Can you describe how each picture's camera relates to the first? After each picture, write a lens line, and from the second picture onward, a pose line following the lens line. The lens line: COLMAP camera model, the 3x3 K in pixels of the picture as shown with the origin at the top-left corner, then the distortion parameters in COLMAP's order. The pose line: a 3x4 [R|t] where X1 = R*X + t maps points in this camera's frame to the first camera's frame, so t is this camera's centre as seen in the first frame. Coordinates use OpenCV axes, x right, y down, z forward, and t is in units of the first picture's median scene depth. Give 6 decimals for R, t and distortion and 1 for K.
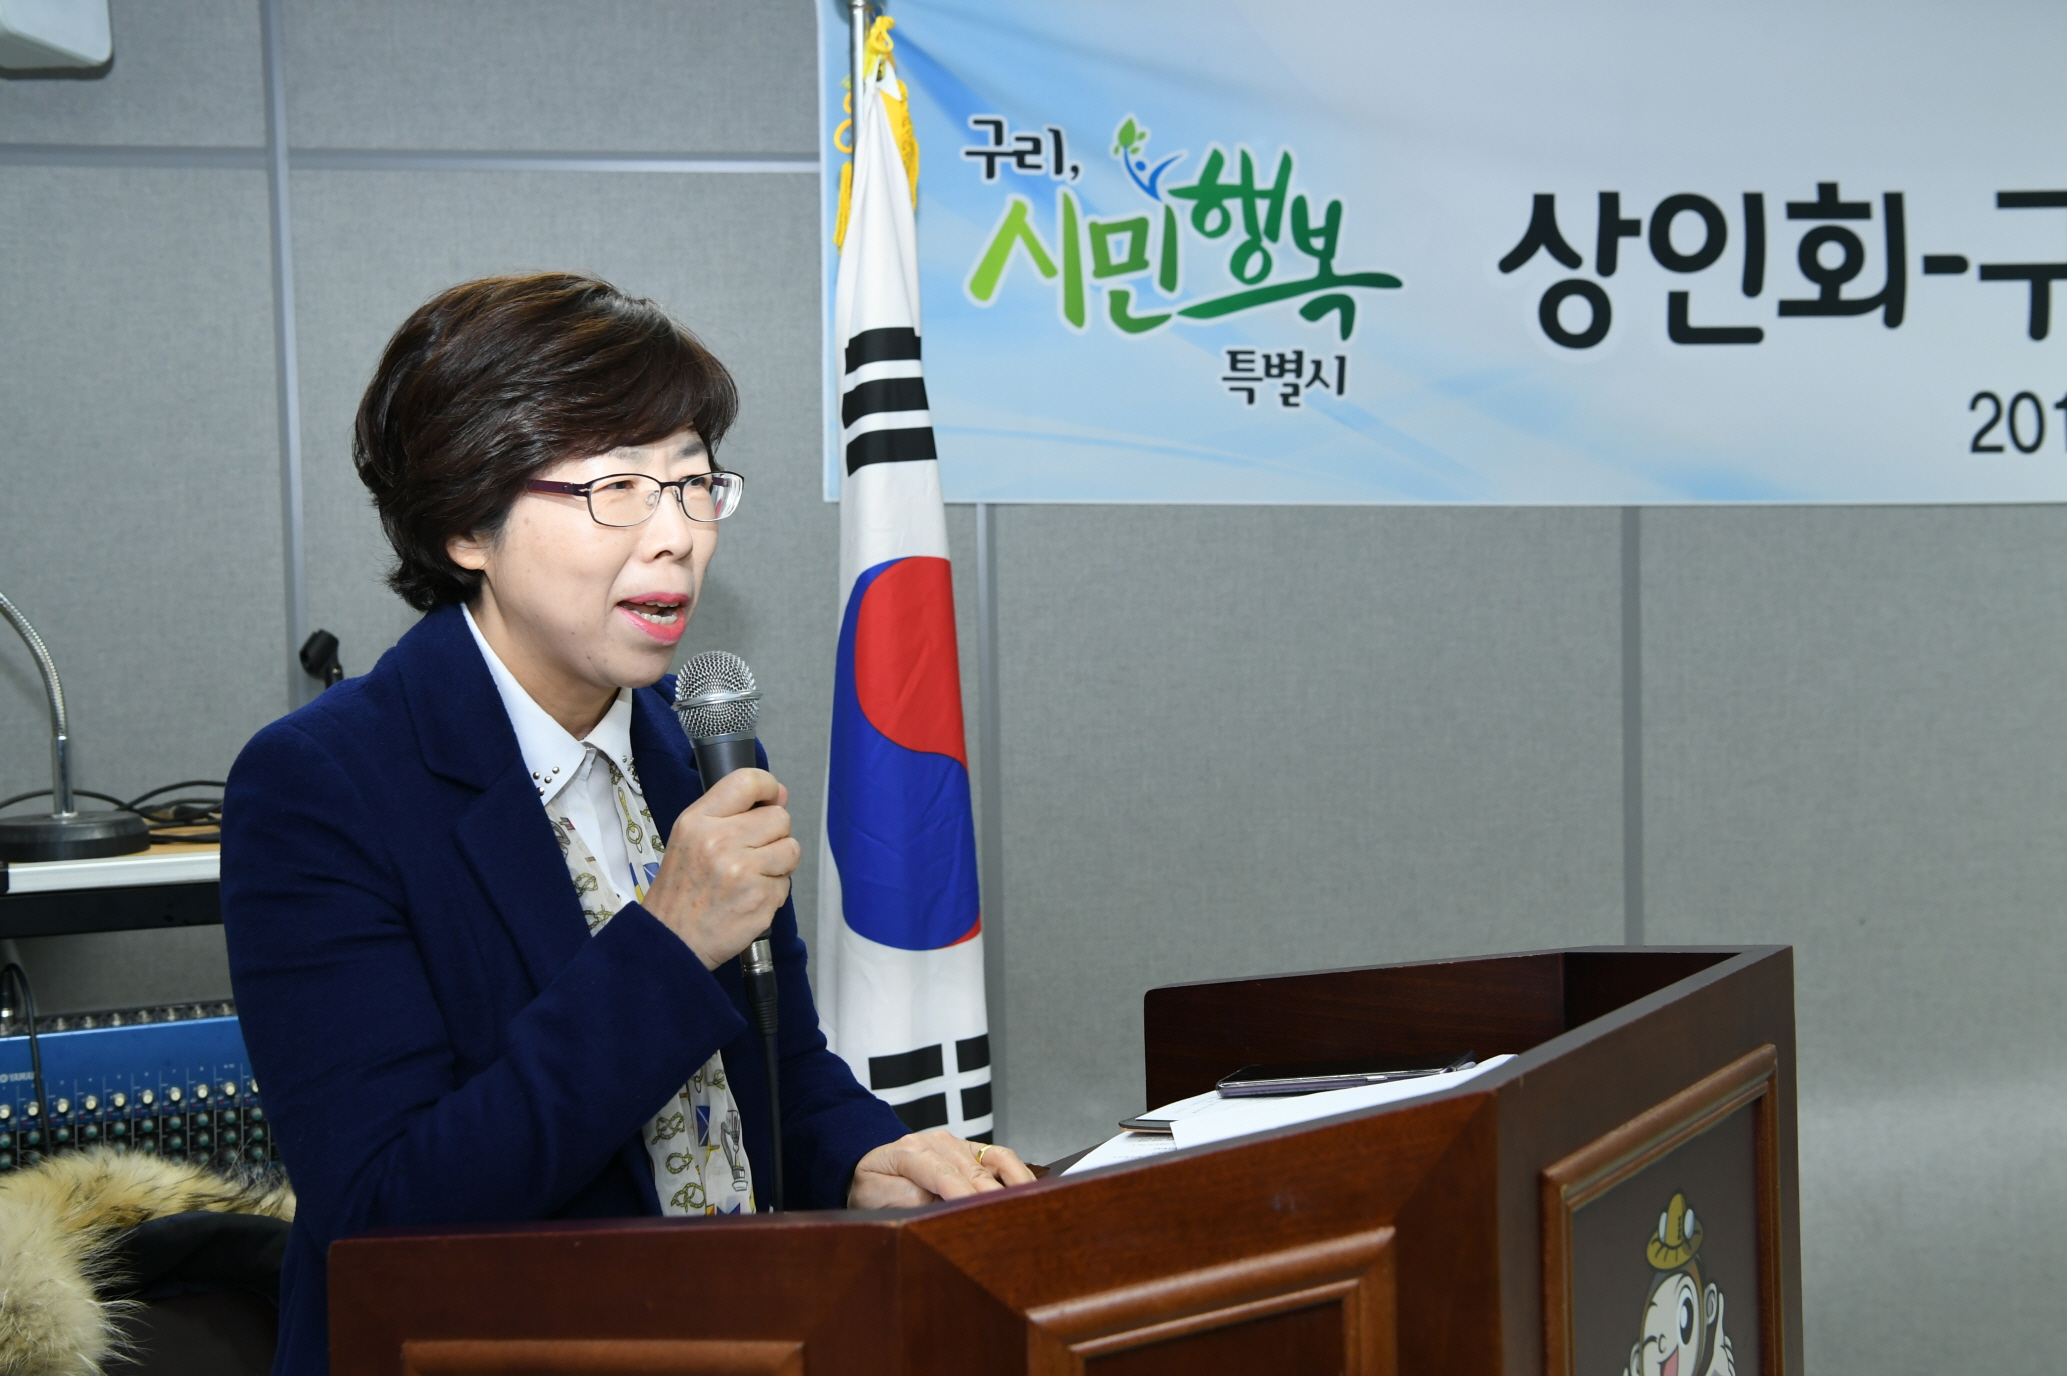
lens RADIAL K [[2514.5, 0, 1040.1], [0, 2514.5, 673.8], [0, 0, 1]] dist [0.117240, 0.000000]
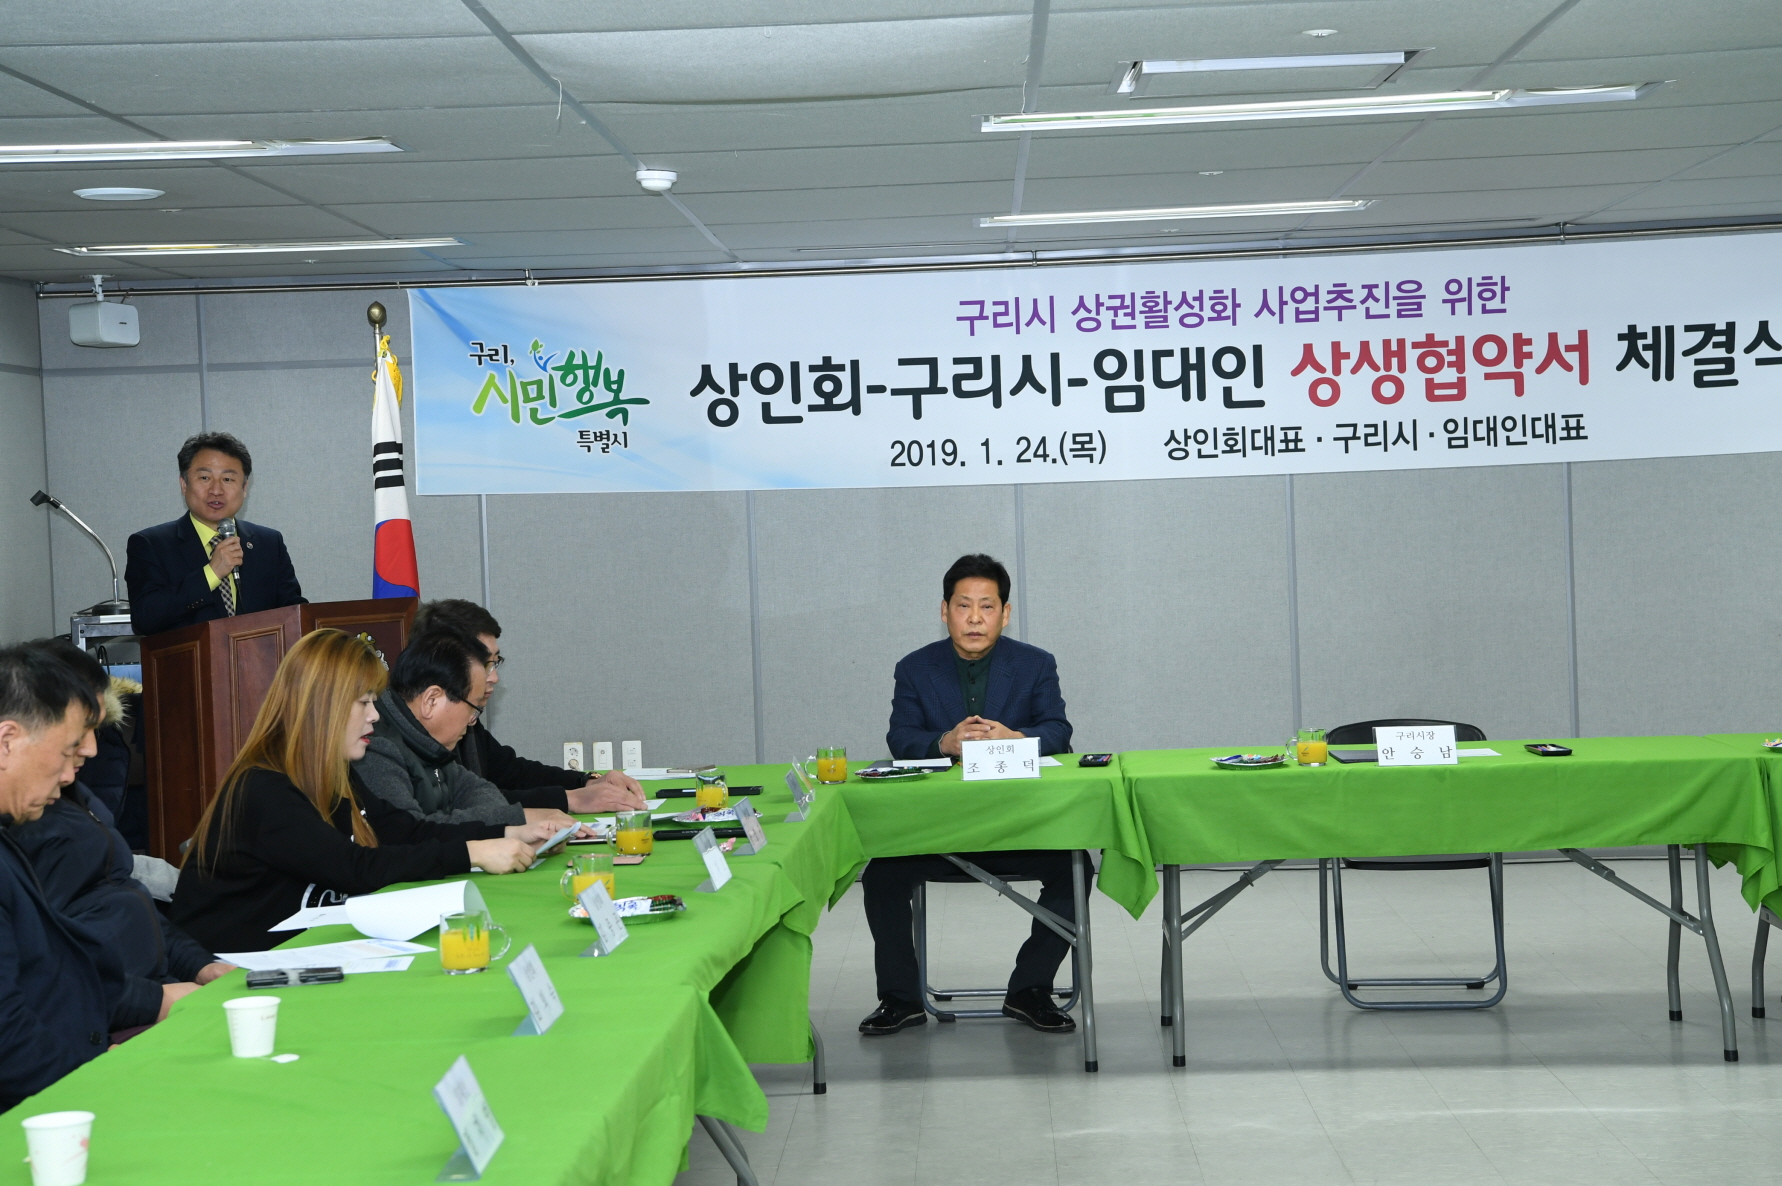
lens RADIAL K [[3049.2, 0, 889.4], [0, 3049.2, 585.7], [0, 0, 1]] dist [0.259994, 0.000000]
pose [[0.987817, -0.013908, -0.154997, 0.837776], [0.011889, 0.999832, -0.013944, 0.068835], [0.155165, 0.011932, 0.987817, -1.911511]]
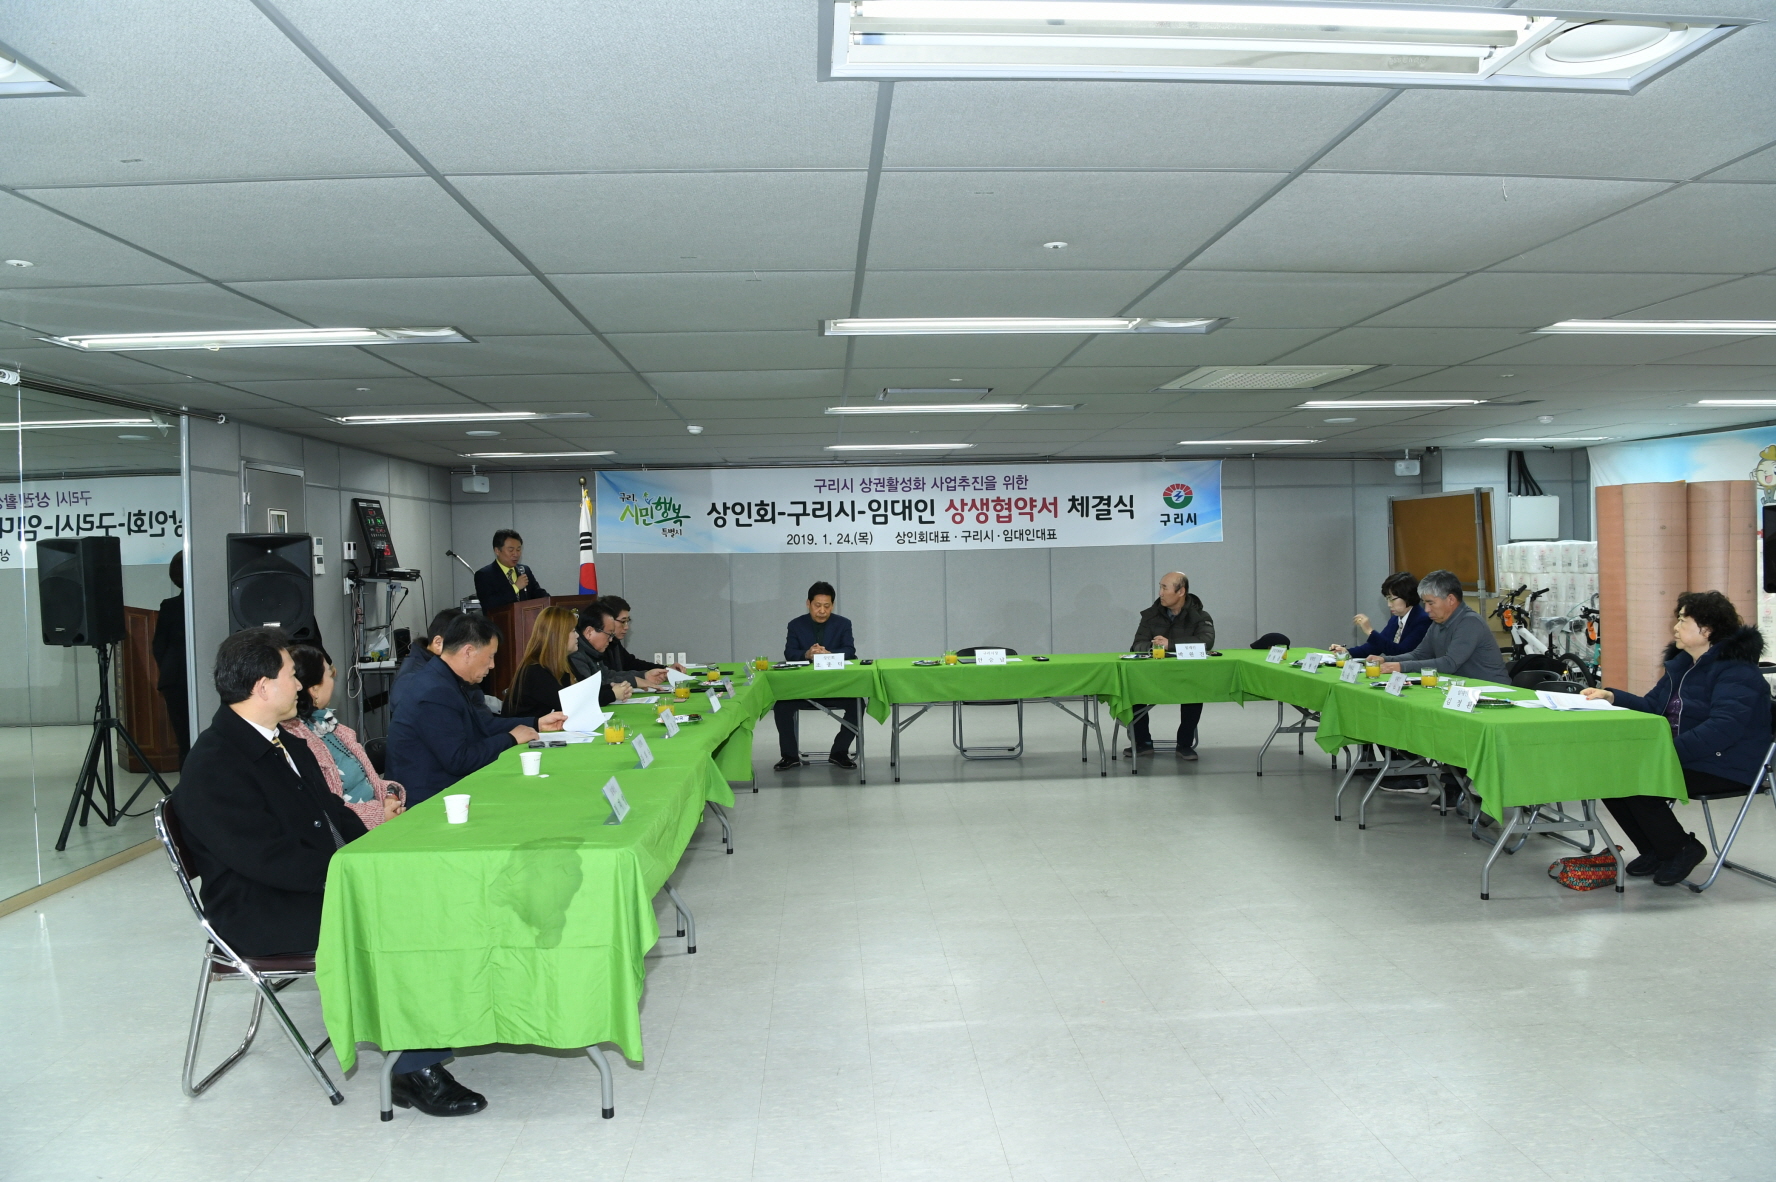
lens RADIAL K [[1215.7, 0, 888.4], [0, 1215.7, 587.1], [0, 0, 1]] dist [-0.077243, 0.016399]
pose [[0.997425, -0.001597, -0.071695, 0.839877], [0.000320, 0.999841, -0.017818, 0.068424], [0.071712, 0.017749, 0.997267, -1.918006]]
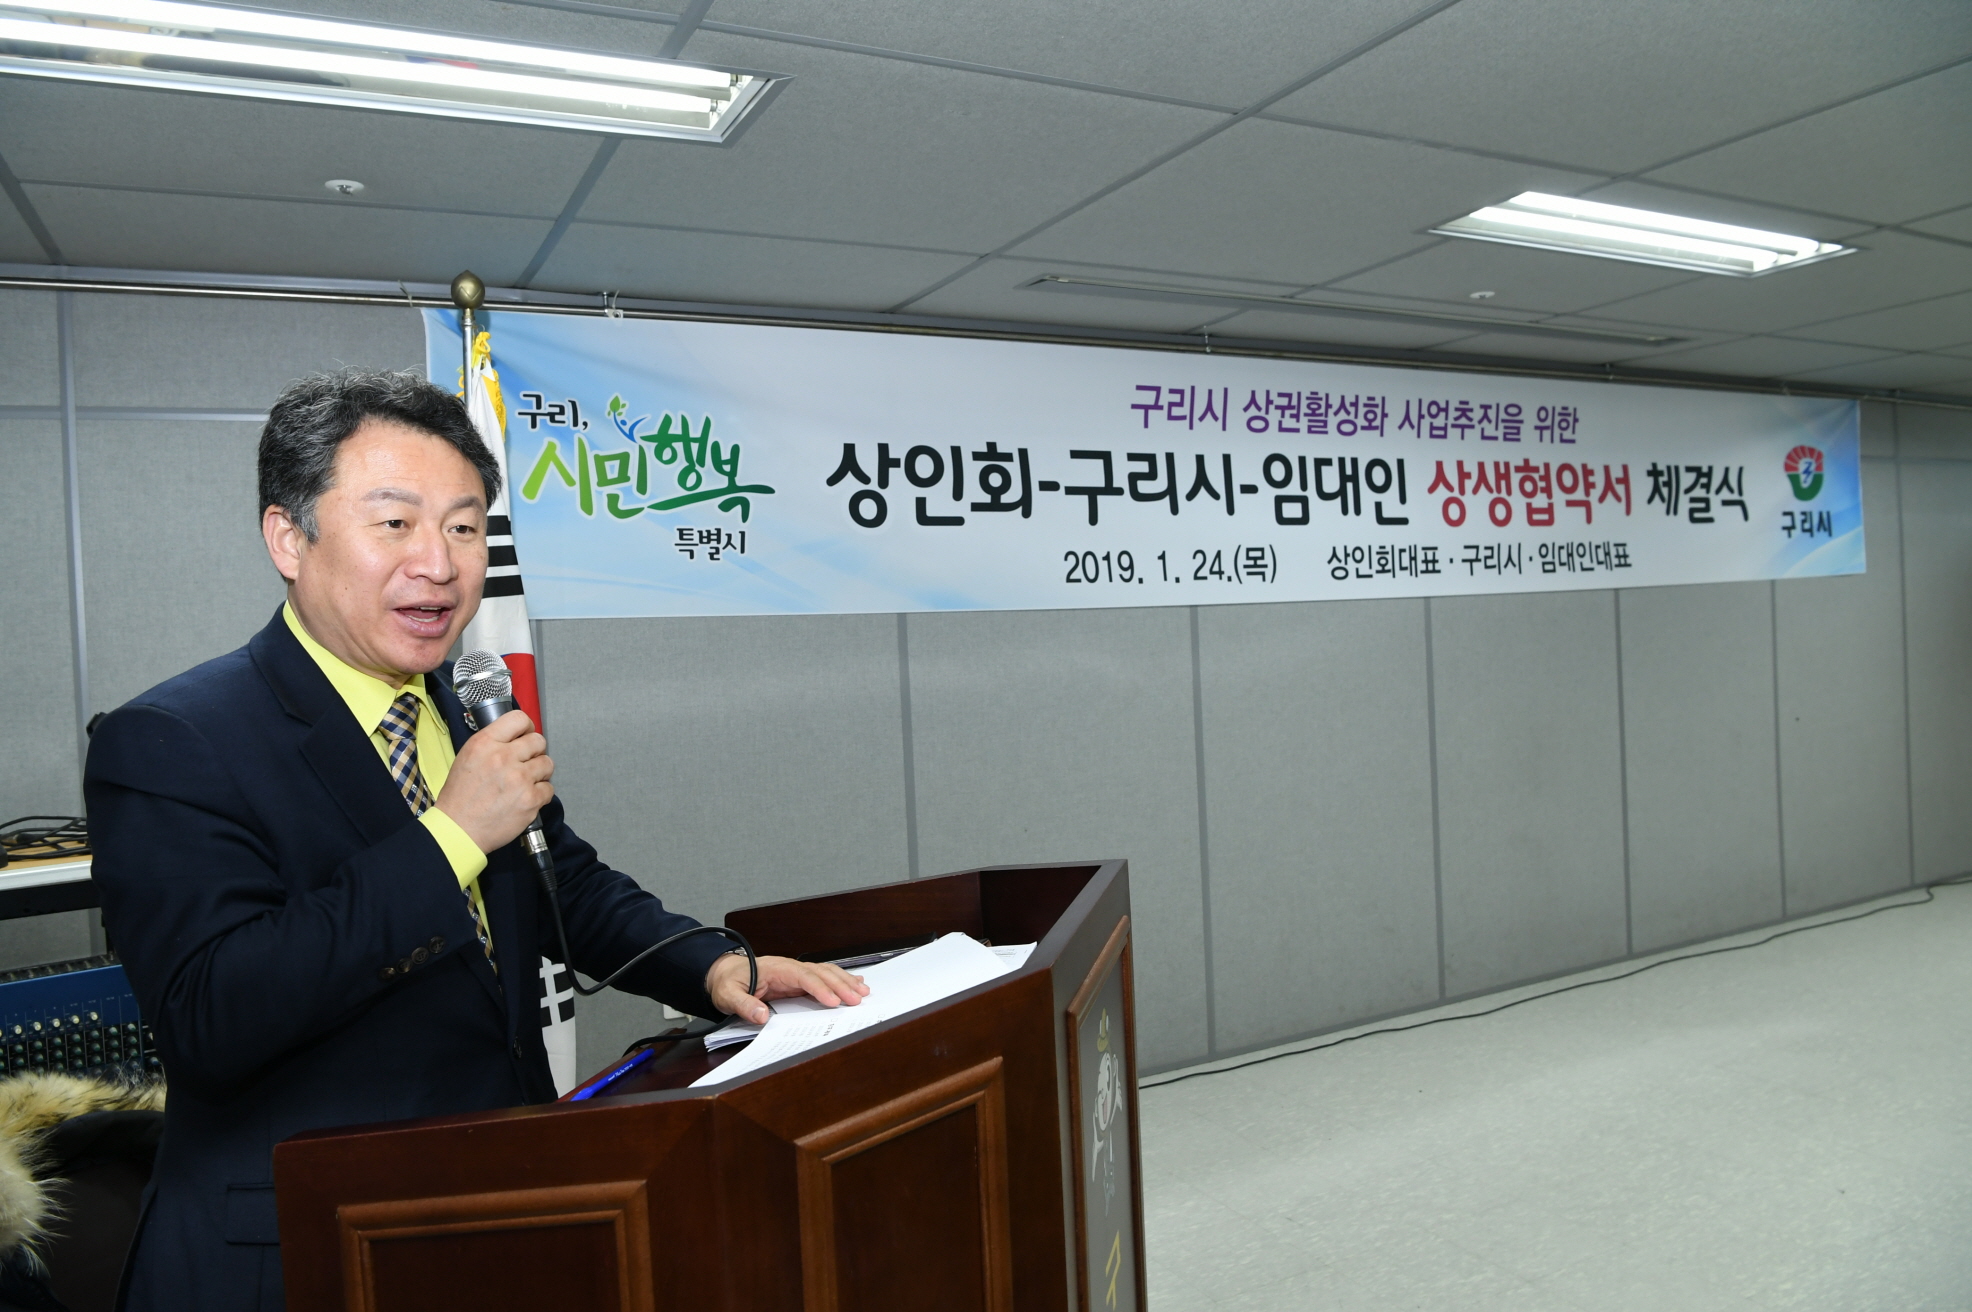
lens RADIAL K [[1382.9, 0, 995.5], [0, 1382.9, 650.6], [0, 0, 1]] dist [-0.072226, 0.016562]
pose [[0.939838, -0.030916, 0.340219, -0.045035], [0.043965, 0.998561, -0.030711, -0.005544], [-0.338780, 0.043821, 0.939844, 0.039207]]
